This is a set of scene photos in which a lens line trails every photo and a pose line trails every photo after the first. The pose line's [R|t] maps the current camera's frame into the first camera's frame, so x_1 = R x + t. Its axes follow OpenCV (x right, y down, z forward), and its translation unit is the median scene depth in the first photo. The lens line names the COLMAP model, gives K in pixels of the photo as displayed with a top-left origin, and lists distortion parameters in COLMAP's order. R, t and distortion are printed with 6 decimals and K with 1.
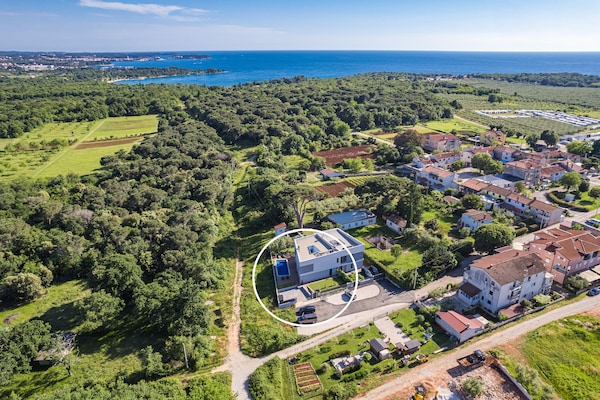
lens RADIAL K [[406.0, 0, 309.9], [0, 406.0, 200.6], [0, 0, 1]] dist [-0.035036, 0.000613]
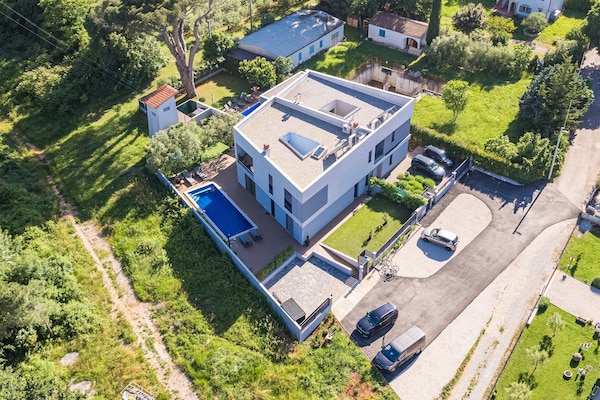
lens RADIAL K [[639.3, 0, 300.0], [0, 639.3, 200.0], [0, 0, 1]] dist [-0.016986, -0.016814]
pose [[0.901881, -0.271555, 0.335959, -0.140379], [0.154012, 0.928732, 0.337249, -0.018958], [-0.403598, -0.252417, 0.879428, 0.339726]]
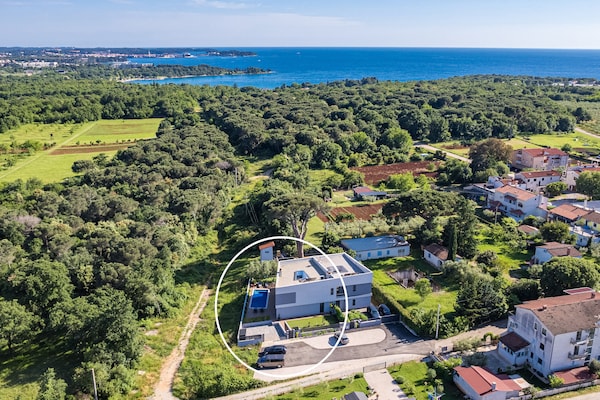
lens RADIAL K [[575.3, 0, 300.0], [0, 575.3, 200.0], [0, 0, 1]] dist [-0.039773, 0.004594]
pose [[0.987545, 0.042698, -0.151430, 0.110185], [-0.056986, 0.994191, -0.091304, 0.057157], [0.146651, 0.098796, 0.984242, -0.015575]]
